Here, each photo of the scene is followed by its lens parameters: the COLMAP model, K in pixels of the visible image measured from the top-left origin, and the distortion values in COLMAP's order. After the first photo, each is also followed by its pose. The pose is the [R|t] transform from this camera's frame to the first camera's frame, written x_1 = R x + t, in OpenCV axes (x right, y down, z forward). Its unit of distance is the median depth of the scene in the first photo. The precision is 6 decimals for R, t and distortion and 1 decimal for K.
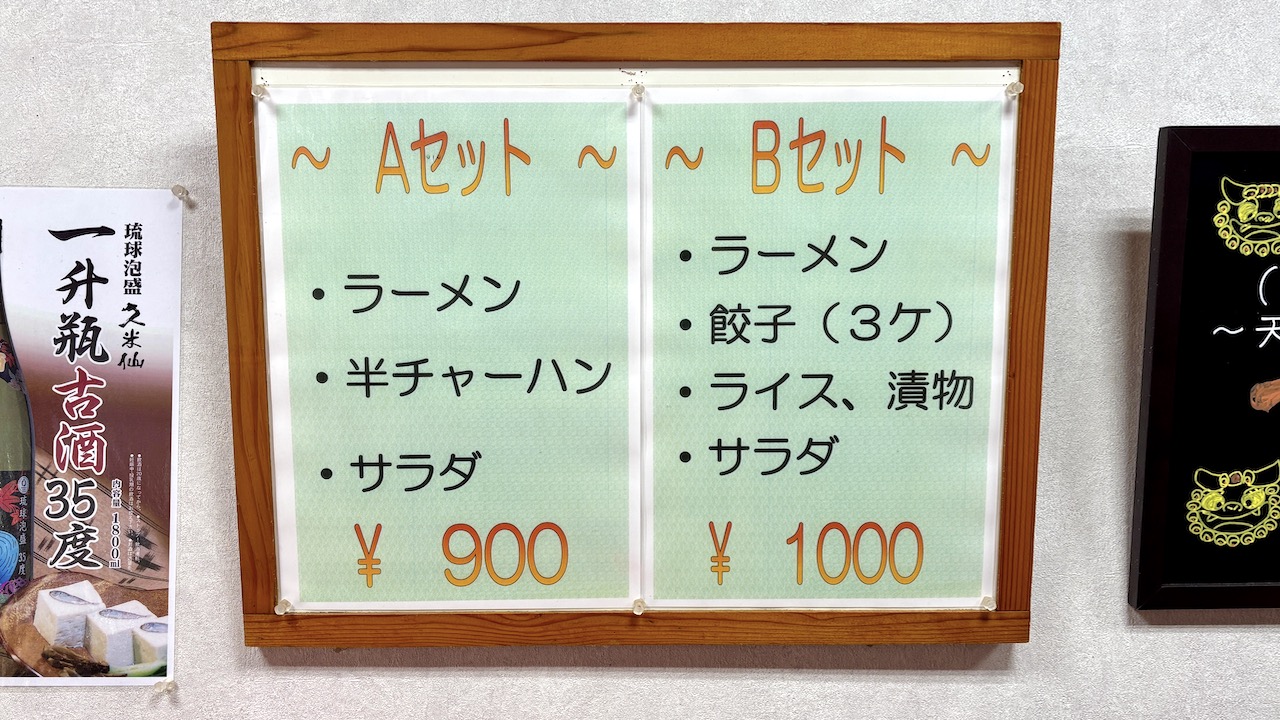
lens RADIAL K [[1093.0, 0, 640.2], [0, 1093.0, 366.2], [0, 0, 1]] dist [0.040948, -0.012273]
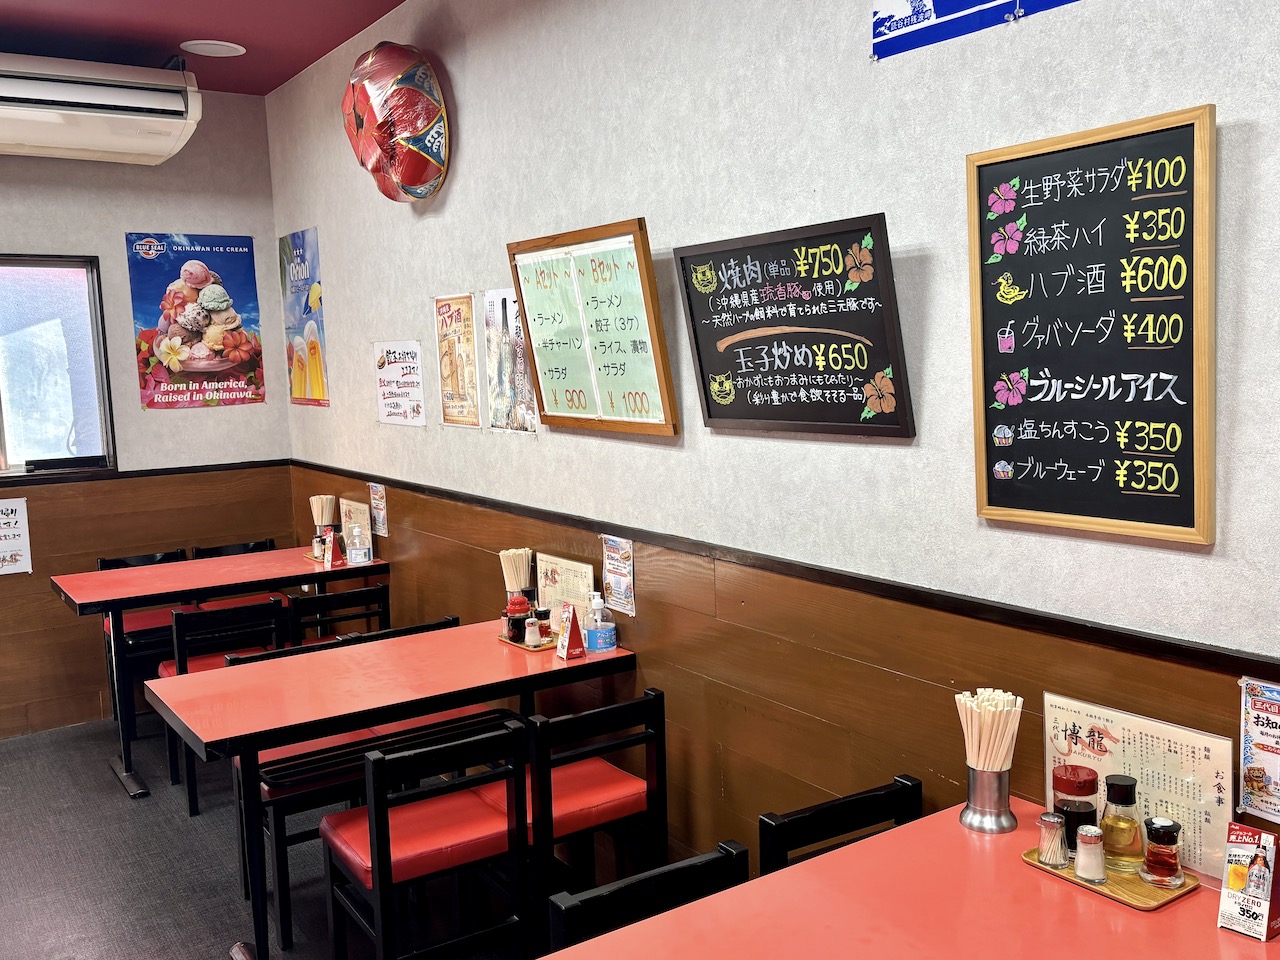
lens RADIAL K [[1162.2, 0, 638.8], [0, 1162.2, 470.1], [0, 0, 1]] dist [0.076698, 0.005077]
pose [[0.530981, 0.078369, -0.843752, 2.855875], [0.070525, 0.988173, 0.136165, -0.072866], [0.844444, -0.131806, 0.519174, -0.627816]]
